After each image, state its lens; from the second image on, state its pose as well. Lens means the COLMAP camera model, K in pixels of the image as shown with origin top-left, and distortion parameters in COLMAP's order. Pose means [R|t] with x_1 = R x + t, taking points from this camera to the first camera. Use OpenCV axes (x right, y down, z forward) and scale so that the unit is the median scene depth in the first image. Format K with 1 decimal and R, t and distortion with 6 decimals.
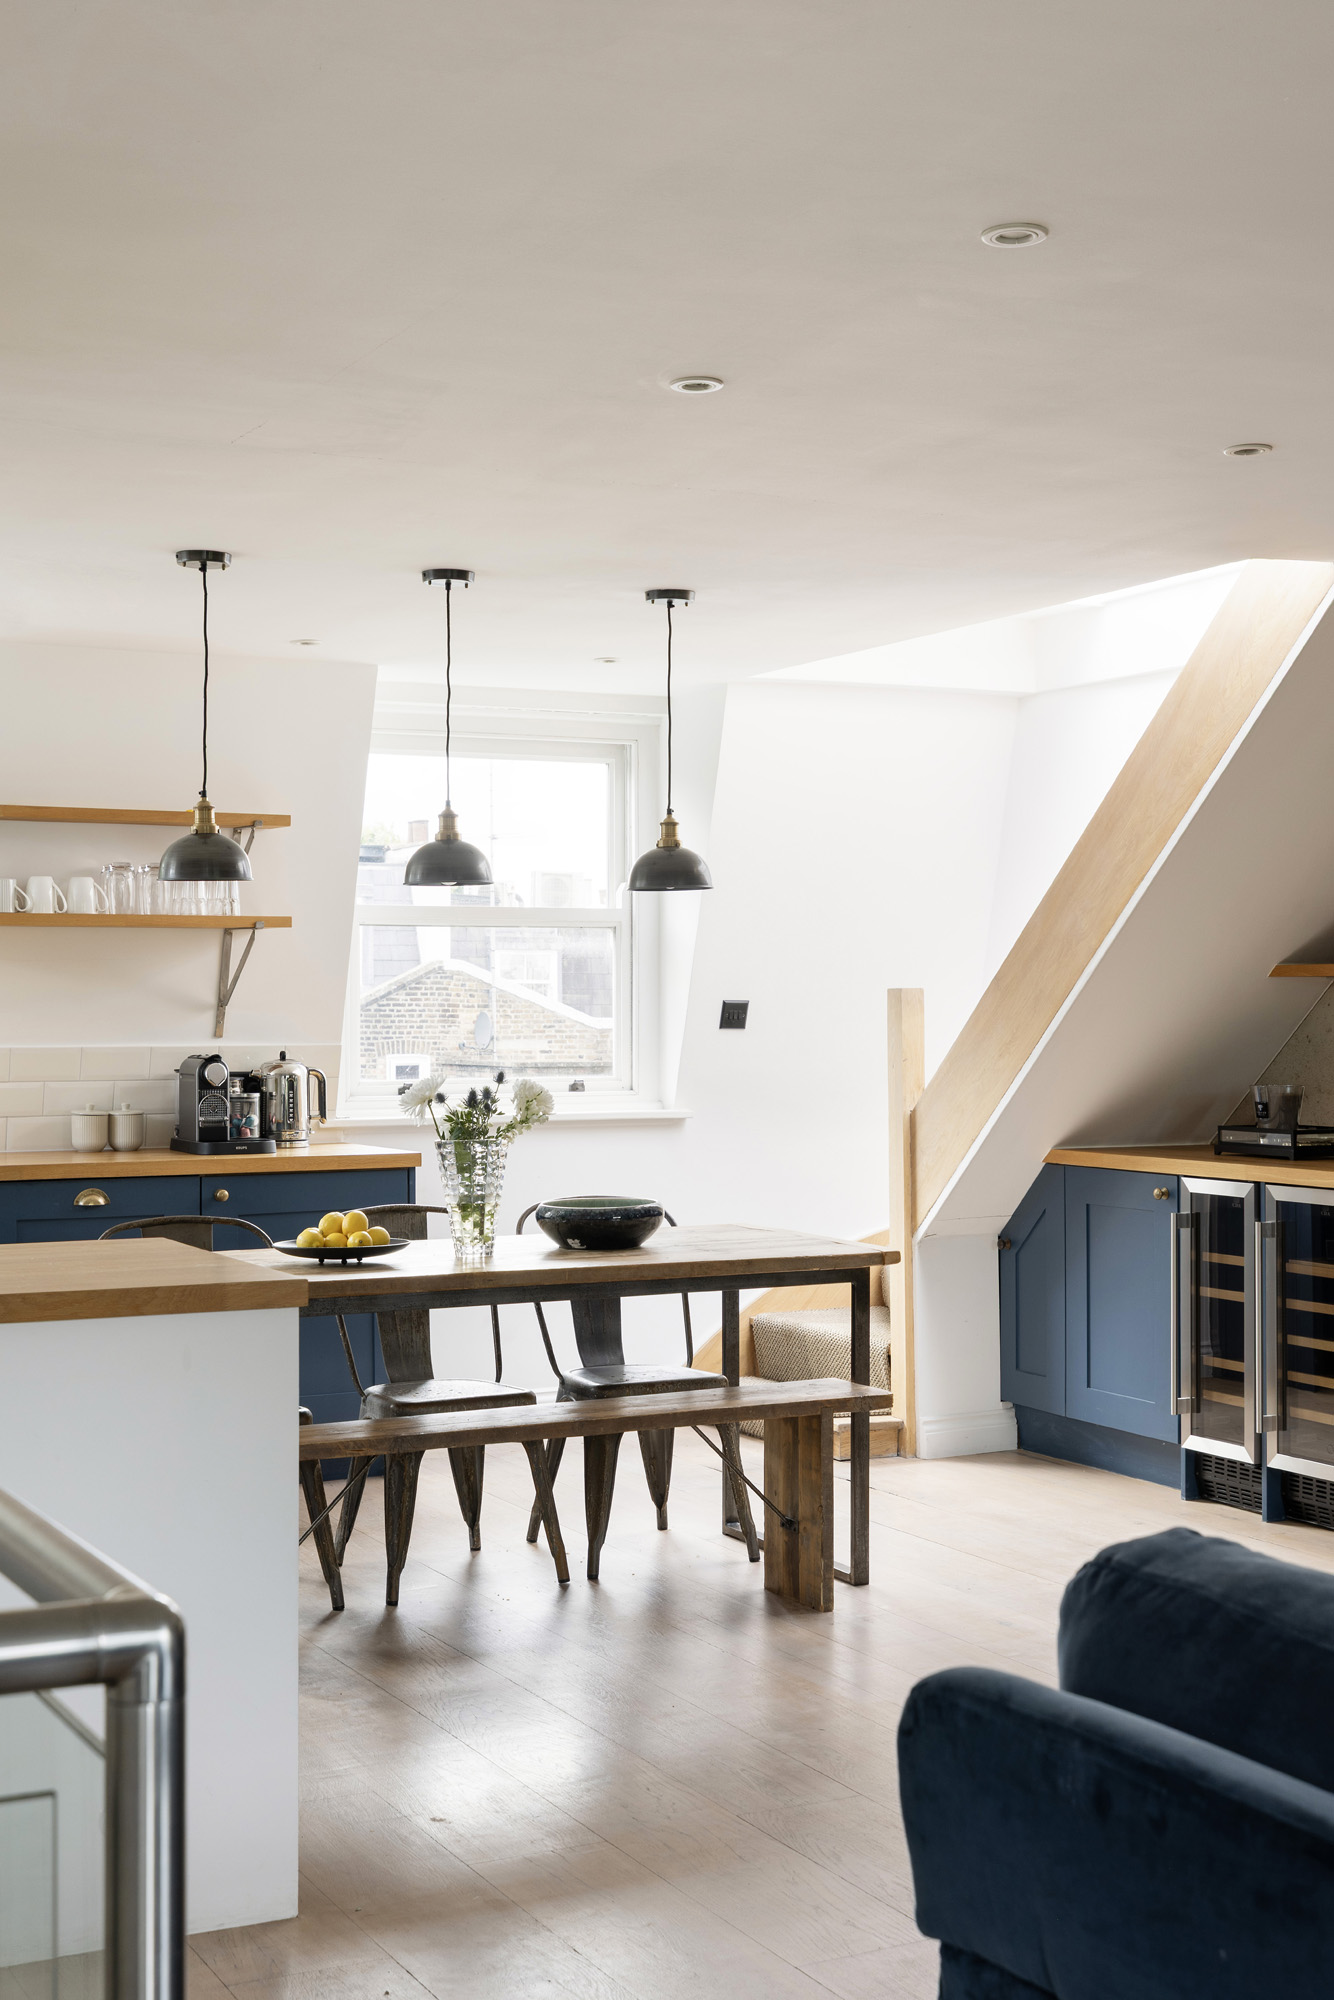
lens RADIAL K [[2562.8, 0, 667.0], [0, 2562.8, 1000.0], [0, 0, 1]] dist [-0.006130, -0.004917]
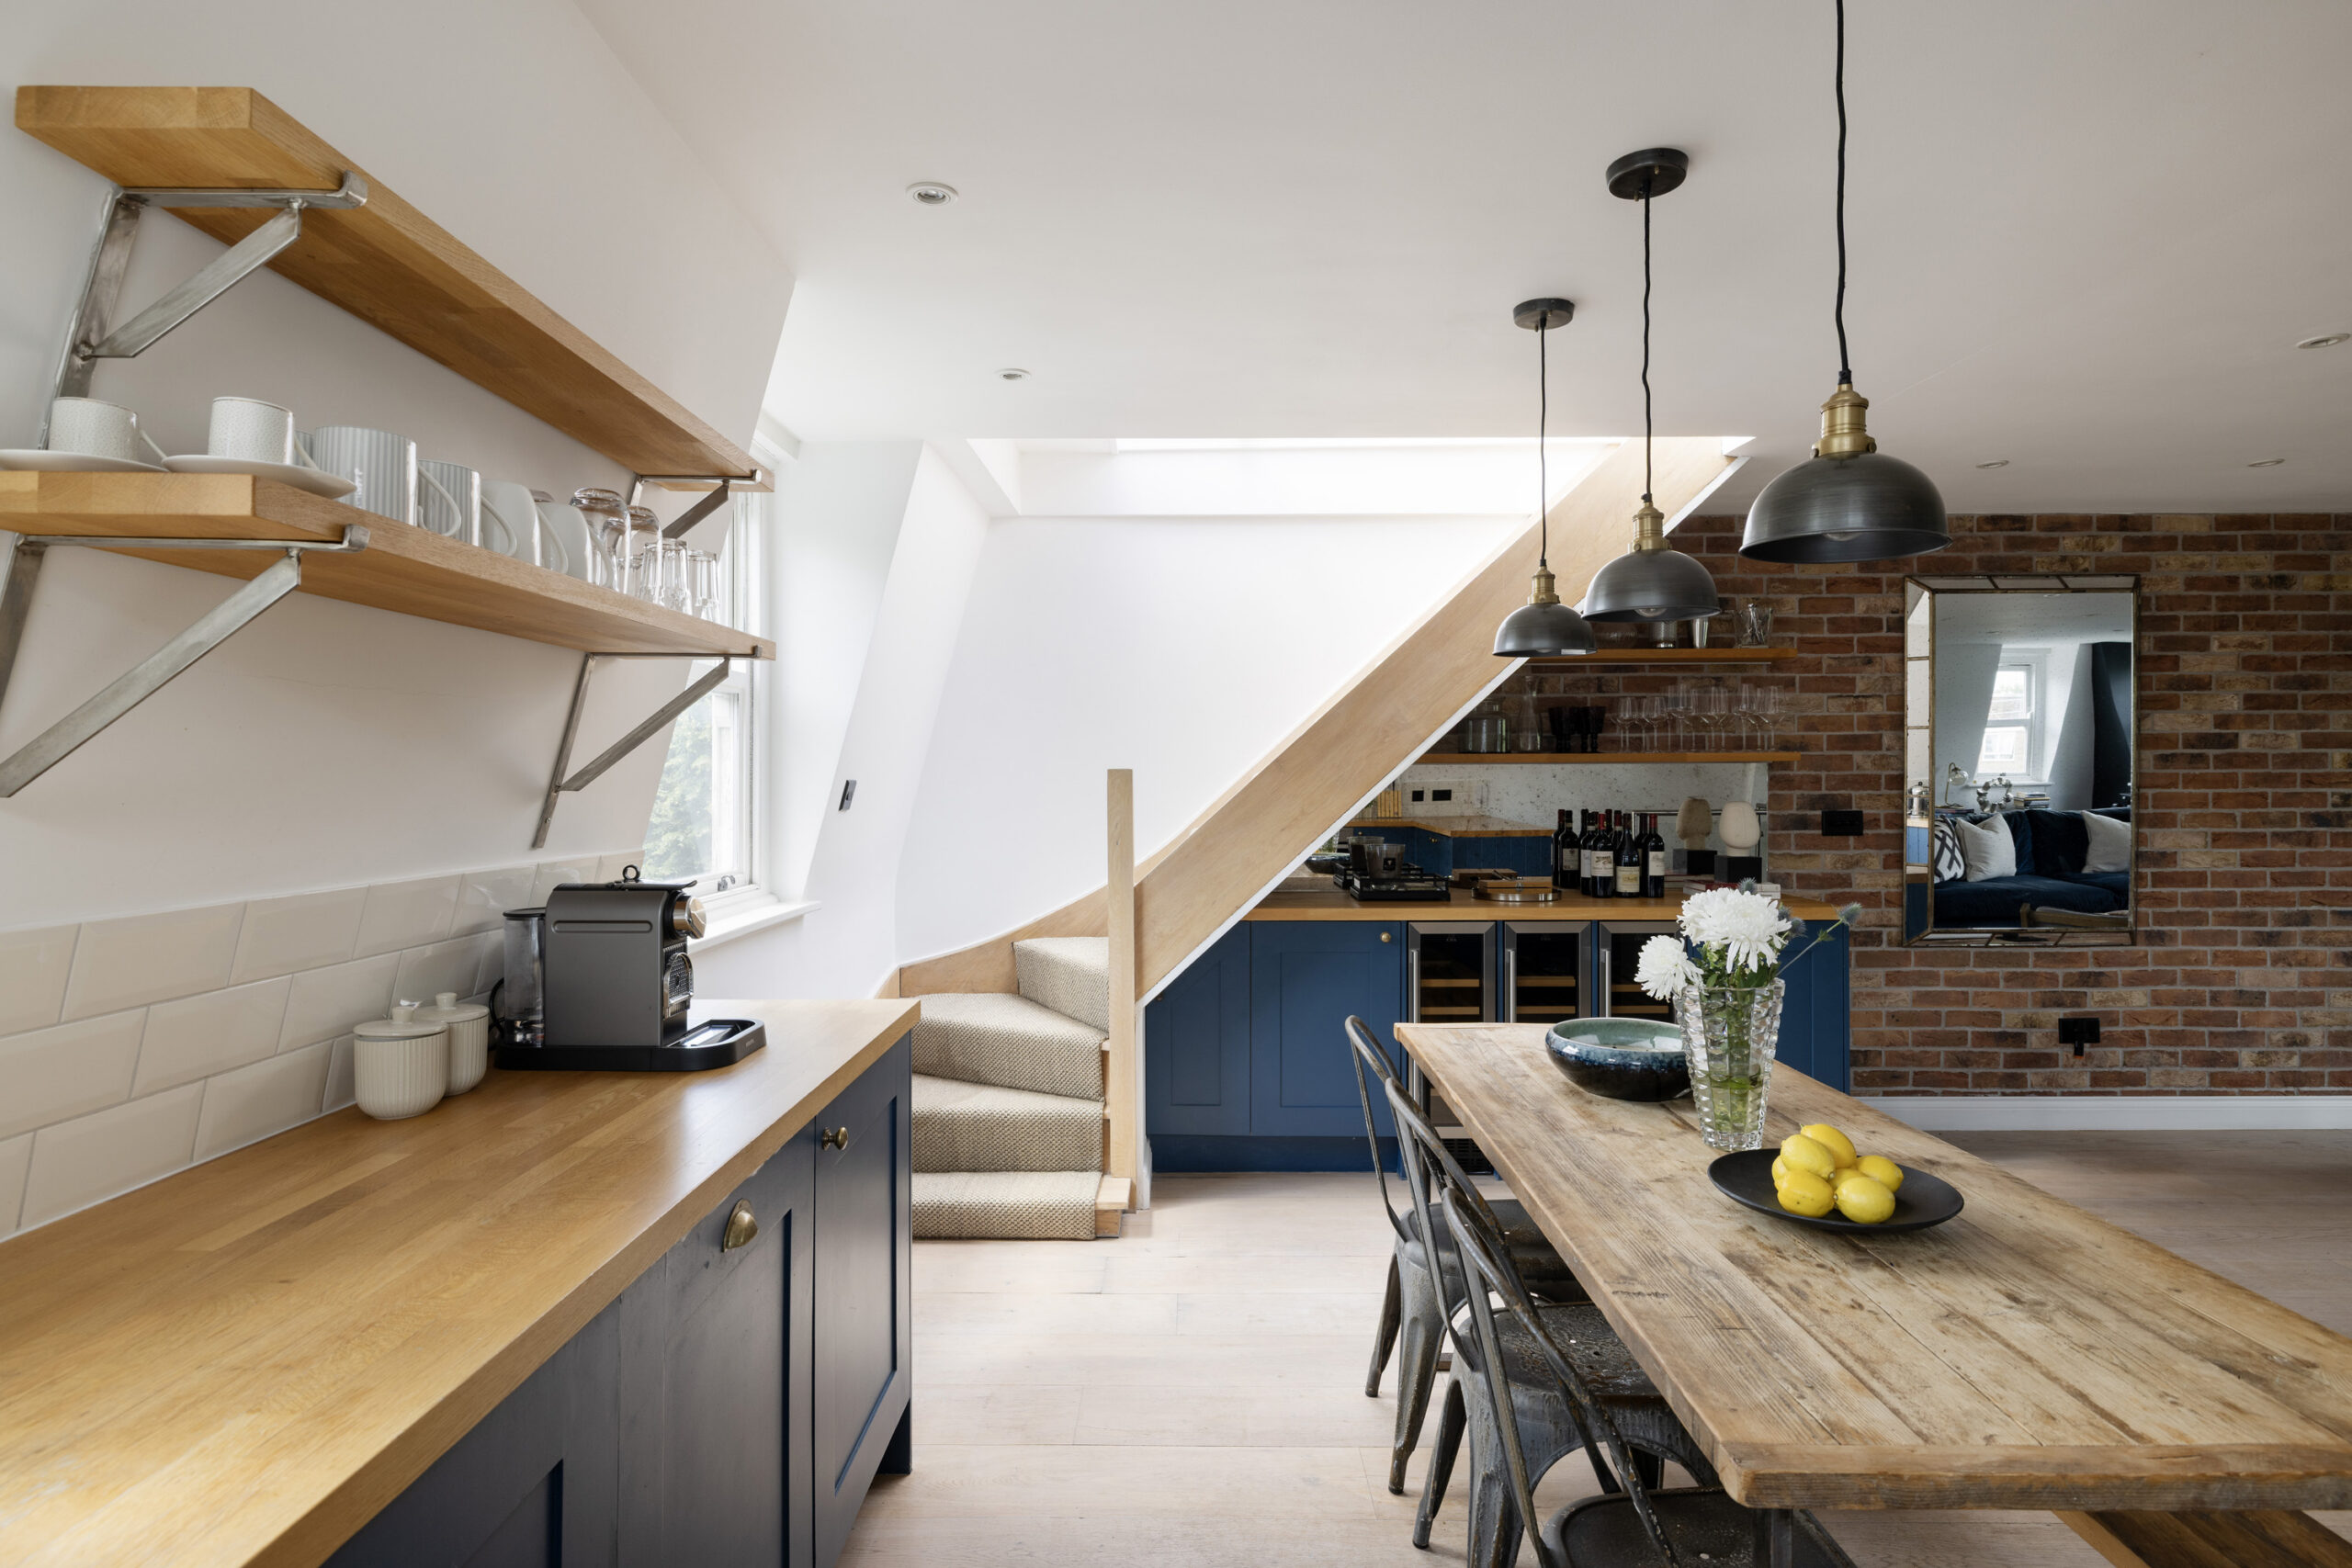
lens RADIAL K [[1211.4, 0, 1176.0], [0, 1211.4, 784.0], [0, 0, 1]] dist [-0.001328, -0.000734]
pose [[0.466758, -0.000216, 0.884385, -0.352073], [-0.001341, 0.999999, 0.000952, 0.001042], [-0.884384, -0.001631, 0.466757, 0.771424]]
